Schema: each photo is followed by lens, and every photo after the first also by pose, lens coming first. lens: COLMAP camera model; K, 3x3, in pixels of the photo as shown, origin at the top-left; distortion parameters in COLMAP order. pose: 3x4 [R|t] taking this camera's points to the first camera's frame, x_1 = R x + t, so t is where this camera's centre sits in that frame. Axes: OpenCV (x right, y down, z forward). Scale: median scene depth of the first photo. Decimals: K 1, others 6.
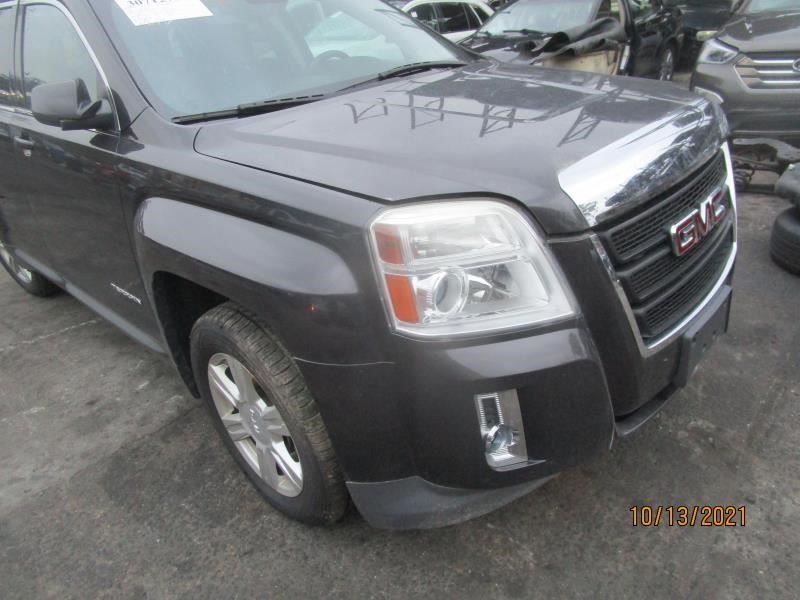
lens RADIAL K [[568.6, 0, 400.8], [0, 568.6, 302.1], [0, 0, 1]] dist [-0.029308, 0.010640]
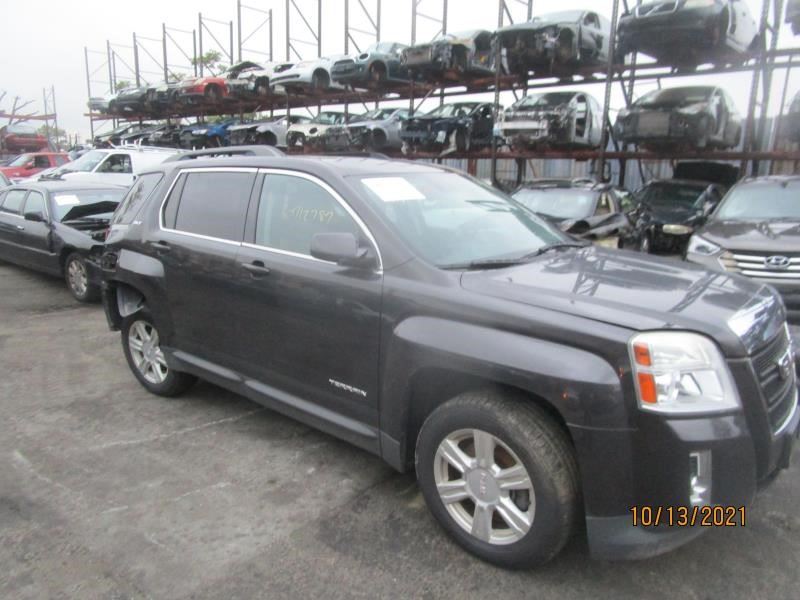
lens RADIAL K [[568.6, 0, 398.9], [0, 568.6, 299.8], [0, 0, 1]] dist [-0.029308, 0.010640]
pose [[0.993844, 0.086125, 0.069683, -0.511113], [-0.064951, 0.962528, -0.263291, 0.136735], [-0.089748, 0.257144, 0.962197, -0.350483]]
